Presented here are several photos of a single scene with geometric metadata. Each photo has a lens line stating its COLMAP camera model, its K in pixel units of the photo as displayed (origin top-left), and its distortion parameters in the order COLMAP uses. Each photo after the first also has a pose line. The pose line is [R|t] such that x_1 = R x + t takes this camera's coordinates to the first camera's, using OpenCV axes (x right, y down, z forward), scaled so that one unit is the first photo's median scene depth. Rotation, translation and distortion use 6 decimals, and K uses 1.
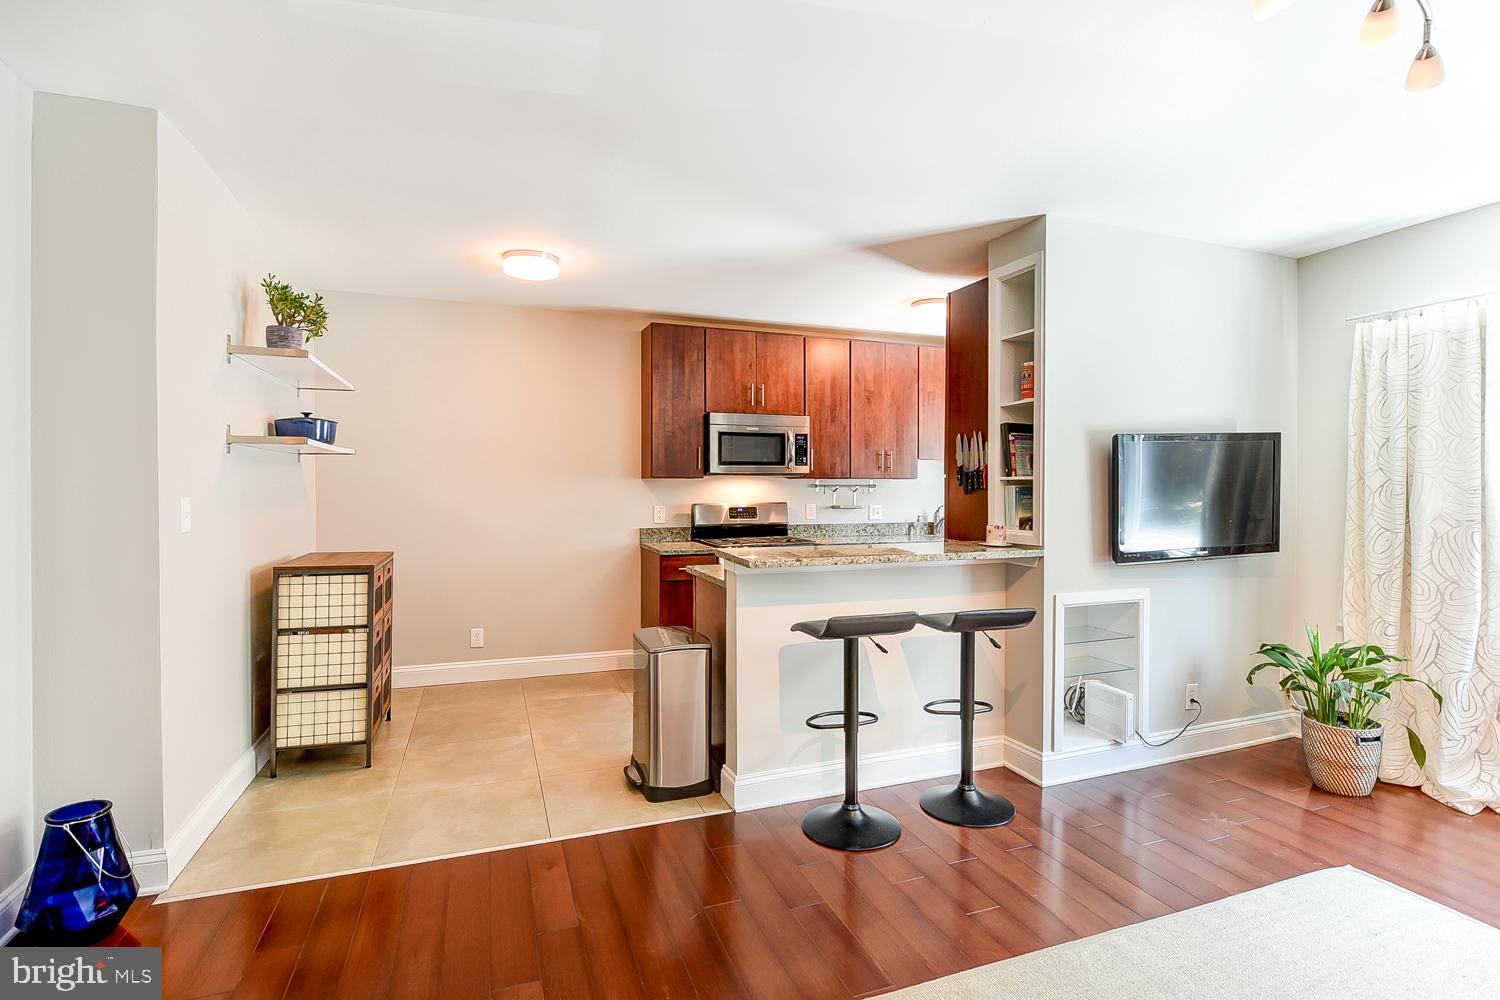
lens RADIAL K [[713.1, 0, 756.5], [0, 713.1, 491.3], [0, 0, 1]] dist [-0.009402, -0.000754]
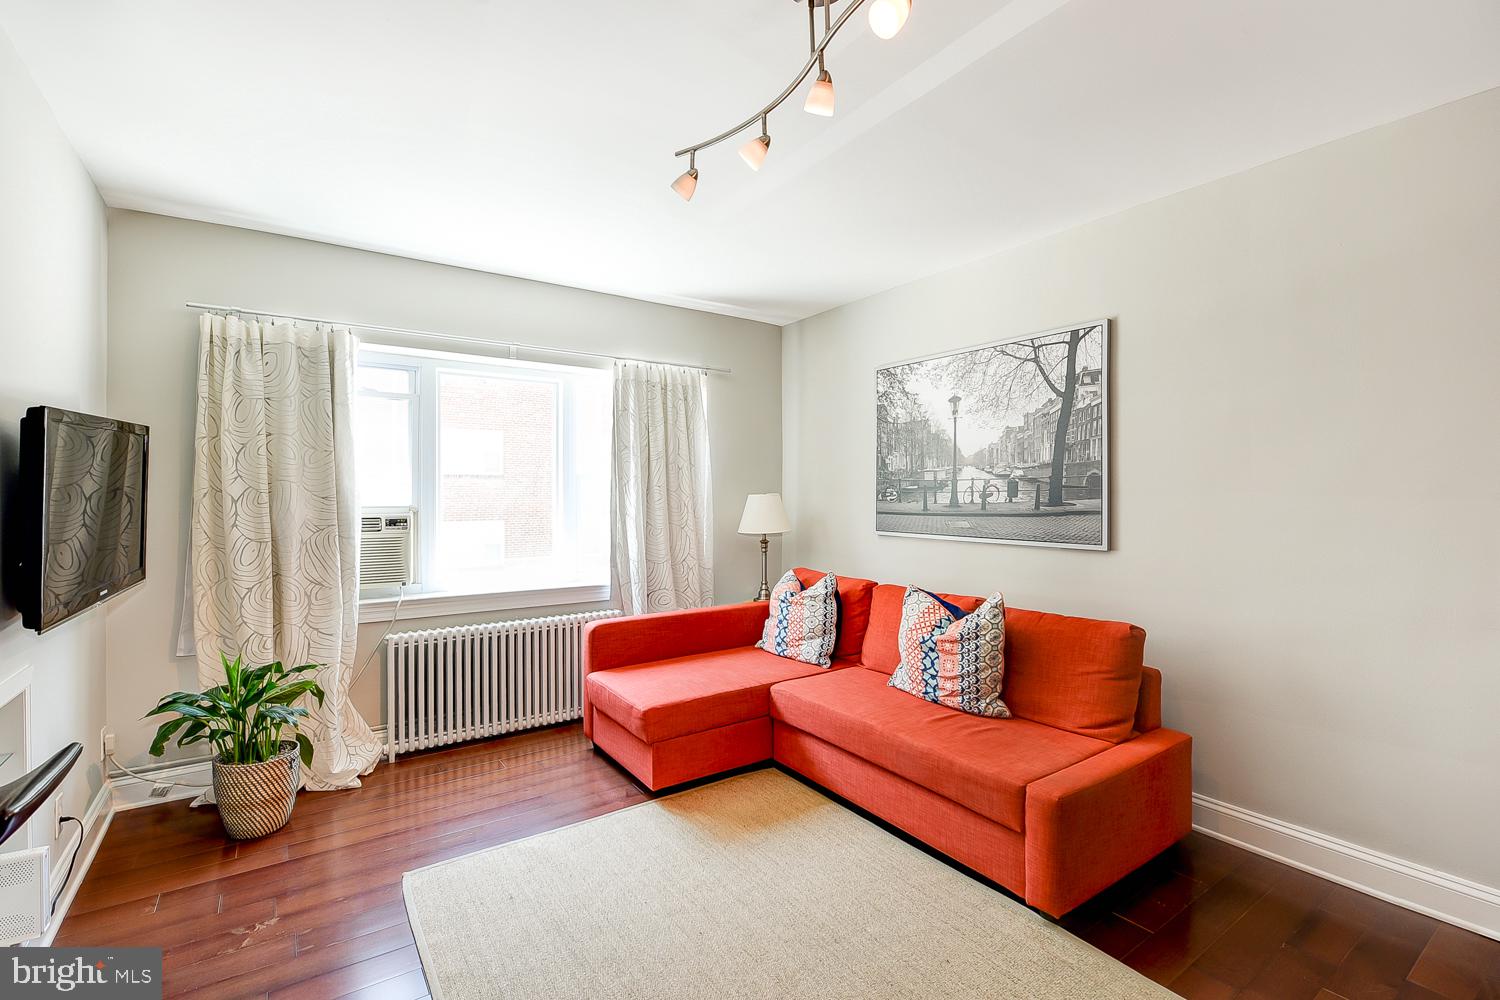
lens RADIAL K [[675.4, 0, 754.4], [0, 675.4, 494.8], [0, 0, 1]] dist [-0.005784, -0.000847]
pose [[-0.247335, -0.004260, 0.968921, -0.133011], [0.009261, 0.999934, 0.006760, -0.005665], [-0.968886, 0.010645, -0.247279, 0.480408]]
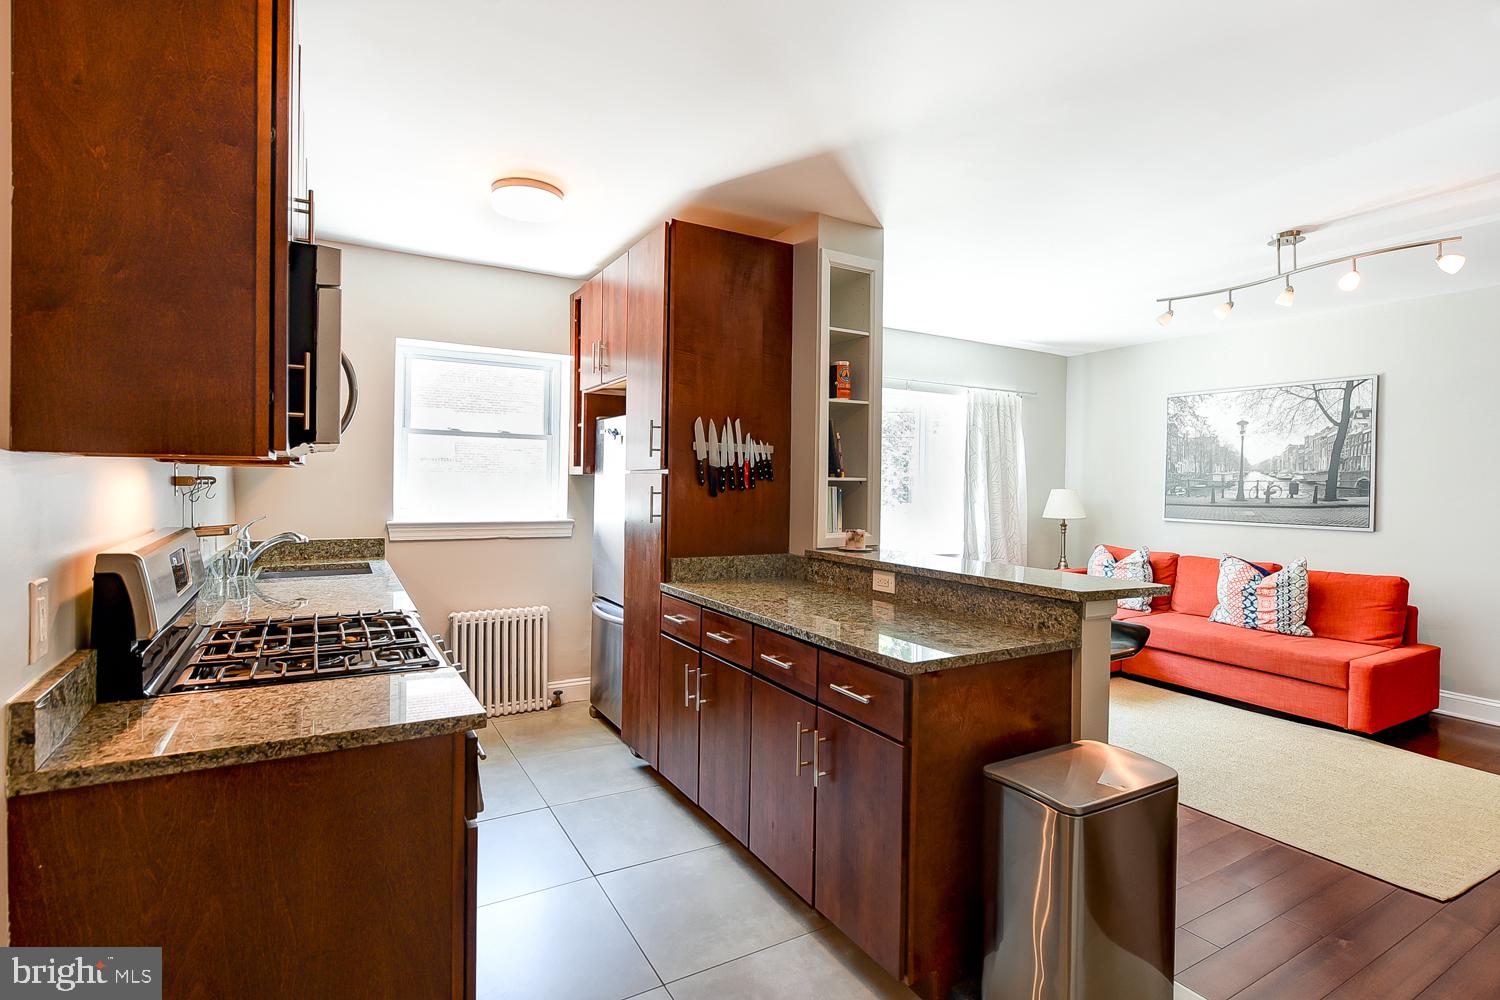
lens RADIAL K [[736.6, 0, 766.5], [0, 736.6, 493.7], [0, 0, 1]] dist [-0.000091, -0.008256]
pose [[-0.169753, -0.018620, 0.985311, -0.531182], [-0.005193, 0.999825, 0.017999, -0.014097], [-0.985473, -0.002061, -0.169820, 1.116842]]
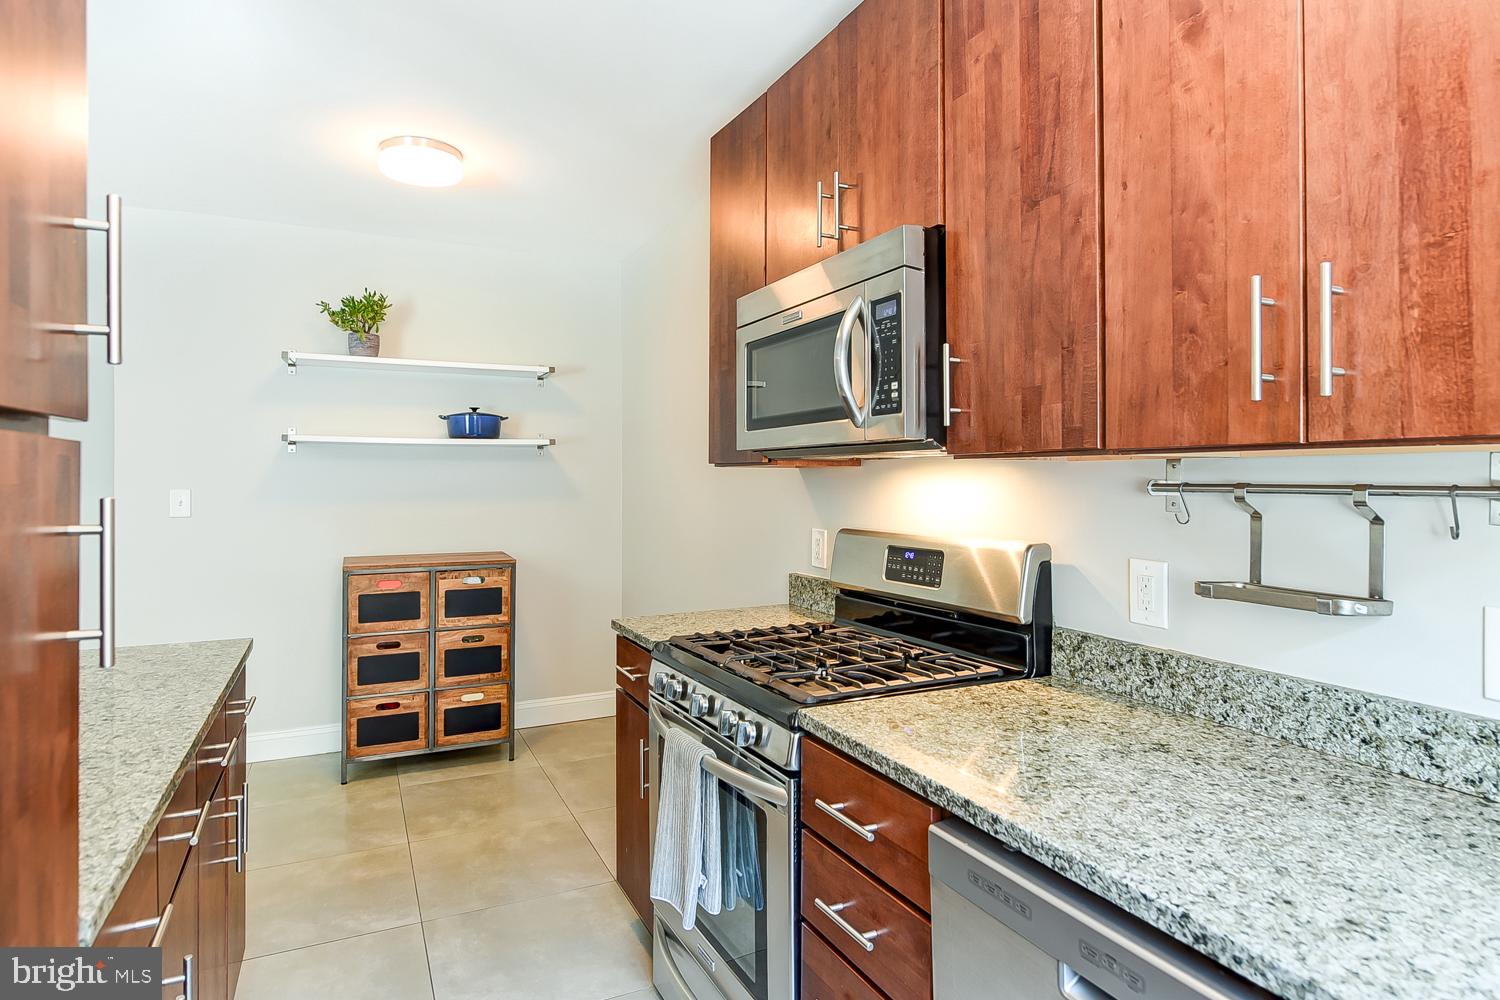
lens RADIAL K [[836.4, 0, 755.6], [0, 836.4, 473.7], [0, 0, 1]] dist [-0.005851, -0.001532]
pose [[0.090450, -0.004359, -0.995891, 0.511827], [-0.009943, 0.999937, -0.005280, -0.014179], [0.995851, 0.010380, 0.090401, 1.242883]]
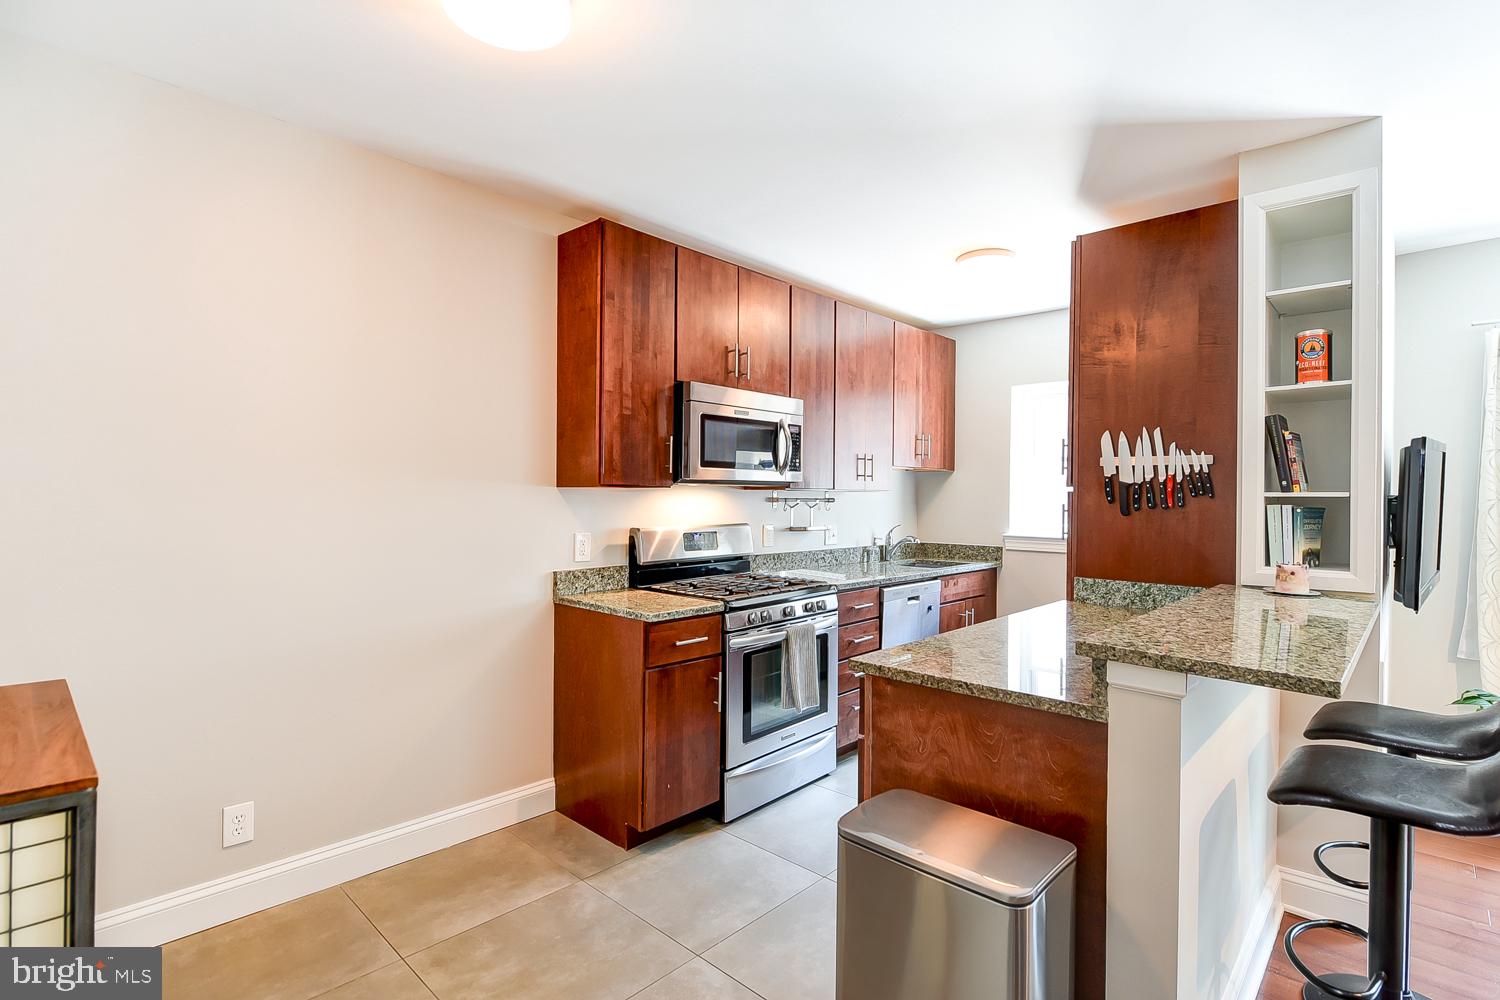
lens RADIAL K [[715.9, 0, 762.3], [0, 715.9, 497.5], [0, 0, 1]] dist [-0.007715, -0.000357]
pose [[0.894746, 0.005908, 0.446535, -0.367606], [-0.003535, 0.999975, -0.006147, -0.008141], [-0.446560, 0.003921, 0.894745, 0.535042]]
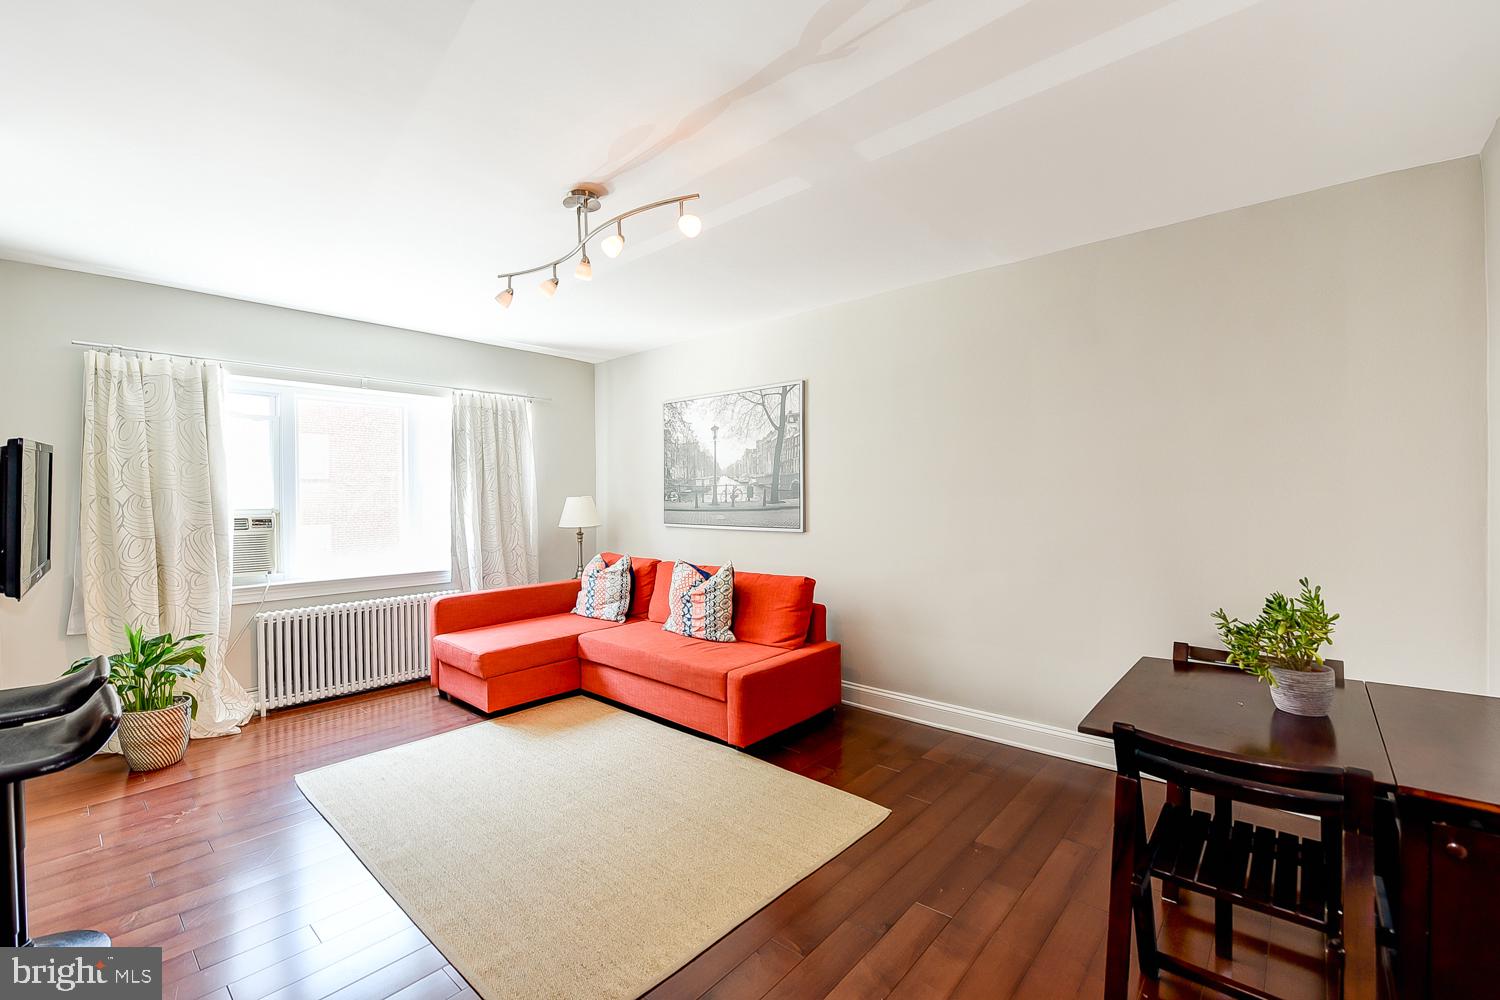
lens RADIAL K [[638.1, 0, 745.4], [0, 638.1, 501.3], [0, 0, 1]] dist [-0.002977, -0.003950]
pose [[-0.463416, -0.008806, 0.886097, -0.424315], [0.014388, 0.999744, 0.017460, -0.007710], [-0.886024, 0.020841, -0.463171, 0.503984]]
